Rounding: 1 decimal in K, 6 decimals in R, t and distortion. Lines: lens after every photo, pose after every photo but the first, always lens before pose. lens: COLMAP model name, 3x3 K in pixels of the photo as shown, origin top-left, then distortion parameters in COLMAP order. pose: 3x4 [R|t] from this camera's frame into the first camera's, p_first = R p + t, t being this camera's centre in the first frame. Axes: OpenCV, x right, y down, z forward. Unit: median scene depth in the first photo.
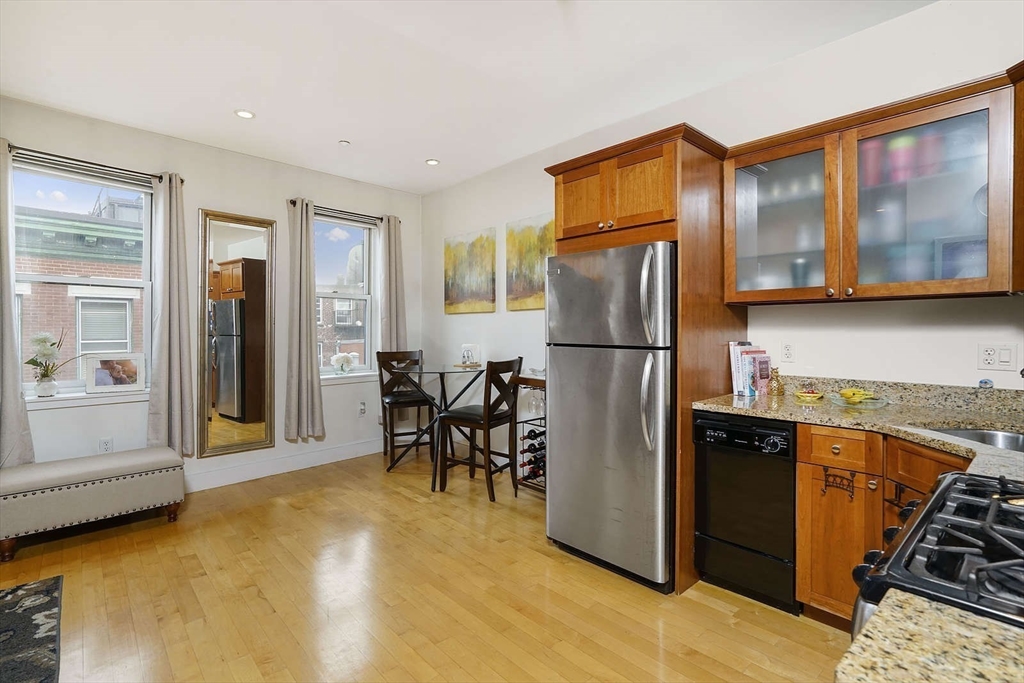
lens RADIAL K [[489.7, 0, 512.0], [0, 489.7, 341.5], [0, 0, 1]] dist [-0.002519, -0.000399]
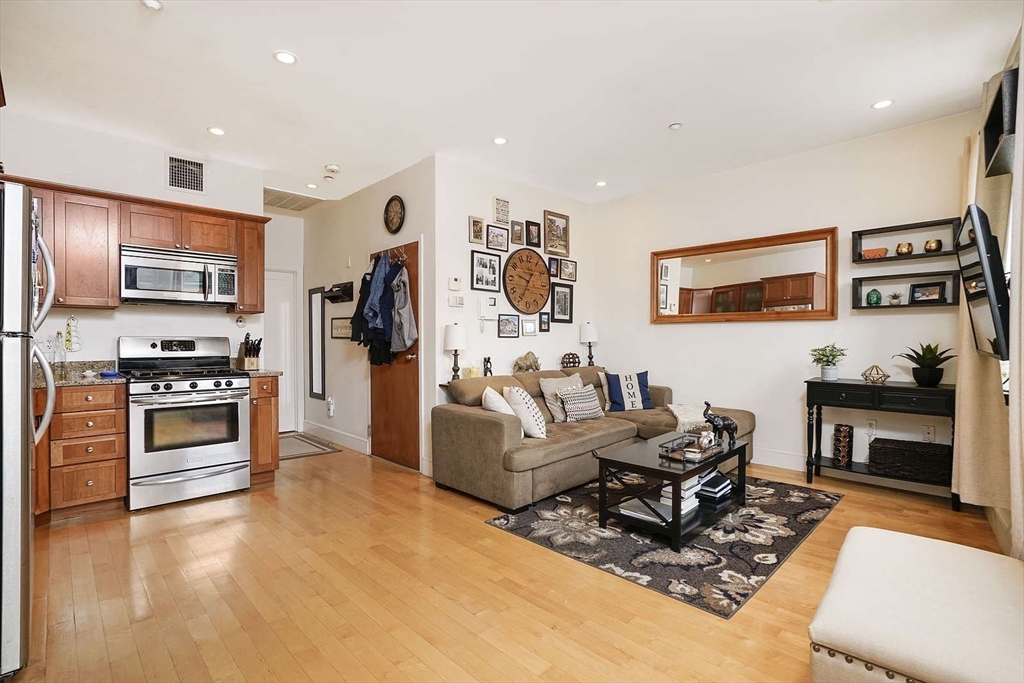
lens RADIAL K [[477.7, 0, 505.9], [0, 477.7, 342.4], [0, 0, 1]] dist [-0.053055, 0.021993]
pose [[-0.998896, 0.001842, -0.046933, -0.431049], [0.000370, 0.999509, 0.031342, -0.000583], [0.046968, 0.031290, -0.998406, 1.439088]]
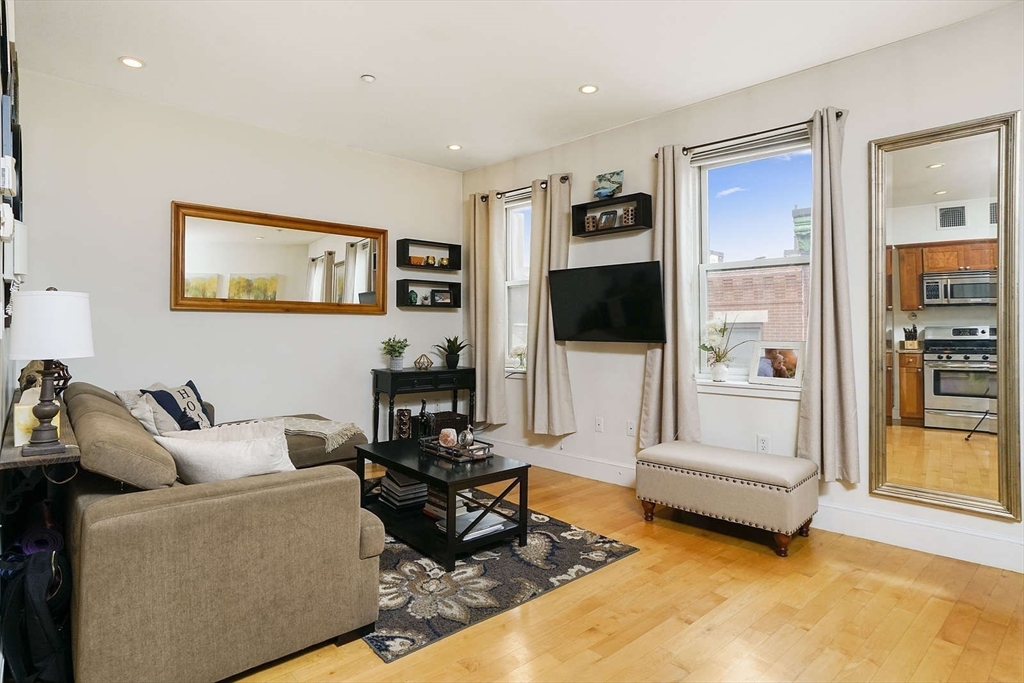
lens RADIAL K [[542.1, 0, 493.4], [0, 542.1, 326.1], [0, 0, 1]] dist [-0.001115, 0.000508]
pose [[-0.025272, -0.009863, -0.999632, 0.198560], [-0.021155, 0.999733, -0.009329, 0.019052], [0.999457, 0.020911, -0.025474, 0.586718]]
